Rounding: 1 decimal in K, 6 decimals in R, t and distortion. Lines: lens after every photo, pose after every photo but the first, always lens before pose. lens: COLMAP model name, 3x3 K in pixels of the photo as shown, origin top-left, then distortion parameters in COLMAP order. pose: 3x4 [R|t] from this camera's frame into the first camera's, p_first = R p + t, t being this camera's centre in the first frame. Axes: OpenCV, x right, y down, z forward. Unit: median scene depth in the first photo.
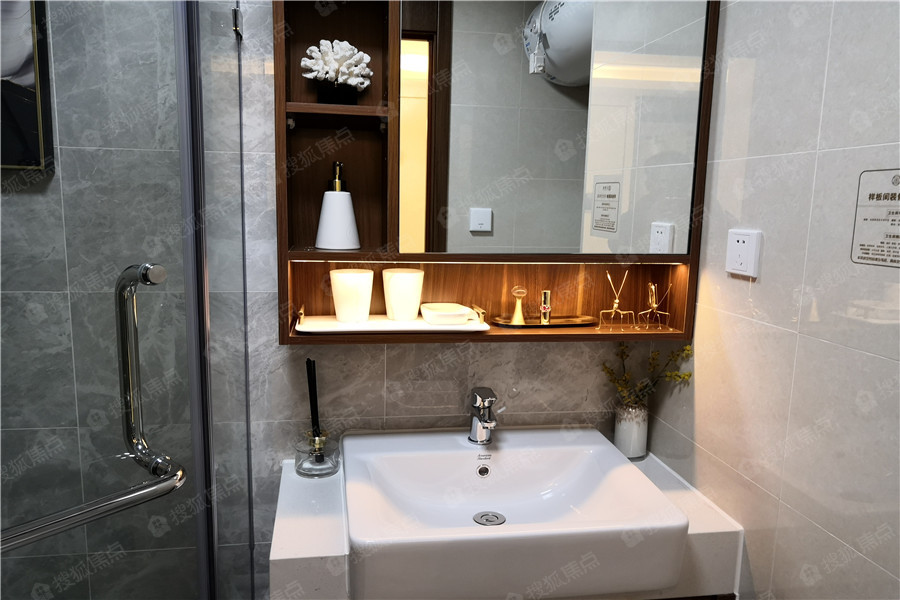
lens RADIAL K [[704.6, 0, 453.8], [0, 704.6, 325.6], [0, 0, 1]] dist [-0.001008, 0.007293]
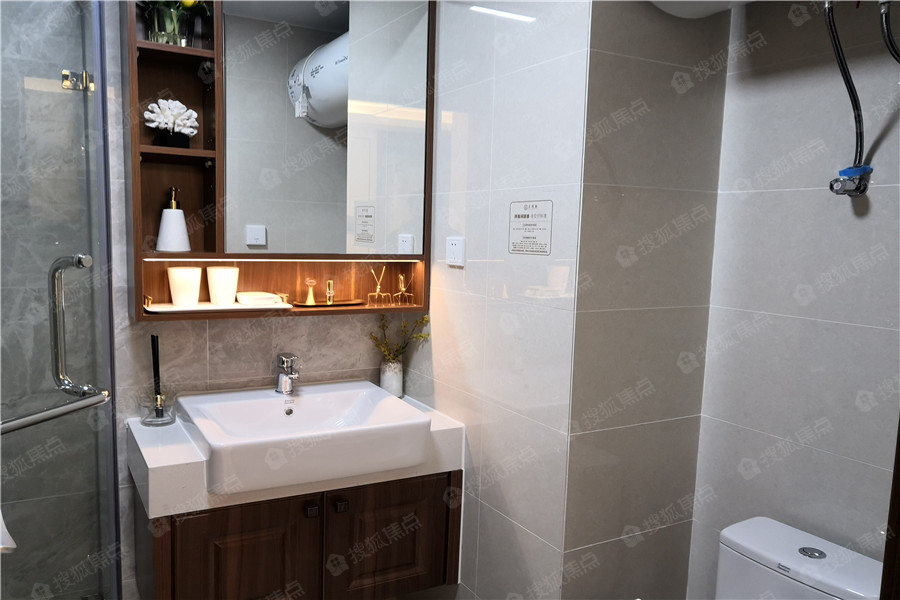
lens RADIAL K [[704.6, 0, 447.9], [0, 704.6, 299.9], [0, 0, 1]] dist [-0.001008, 0.007293]
pose [[0.941063, -0.028398, 0.337037, -0.125526], [0.051049, 0.996979, -0.058536, 0.085058], [-0.334357, 0.072291, 0.939670, -0.416255]]
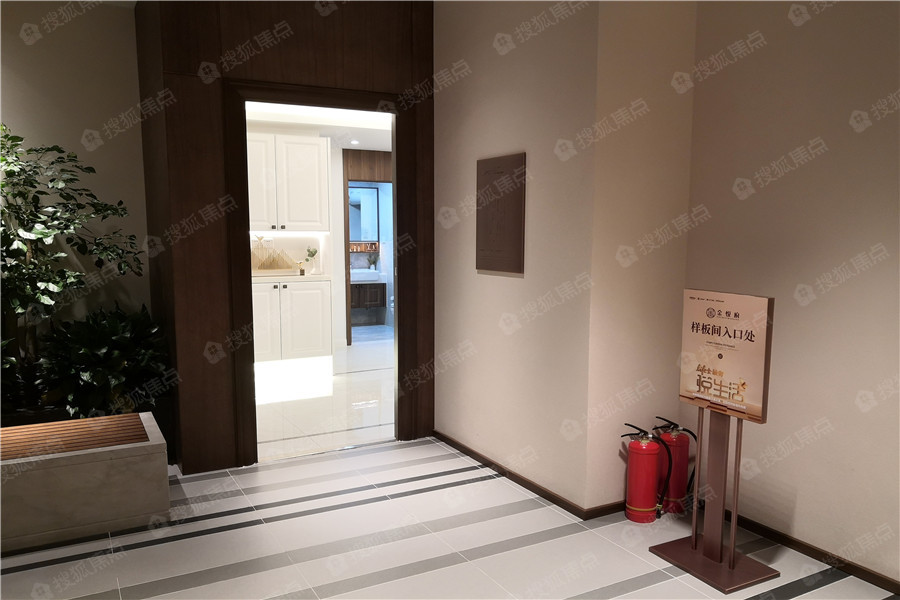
lens RADIAL K [[704.6, 0, 450.5], [0, 704.6, 304.3], [0, 0, 1]] dist [-0.001008, 0.007293]
pose [[0.947459, -0.051908, 0.315636, -1.240383], [0.074781, 0.995346, -0.060782, 1.013843], [-0.311012, 0.081192, 0.946932, -5.849236]]
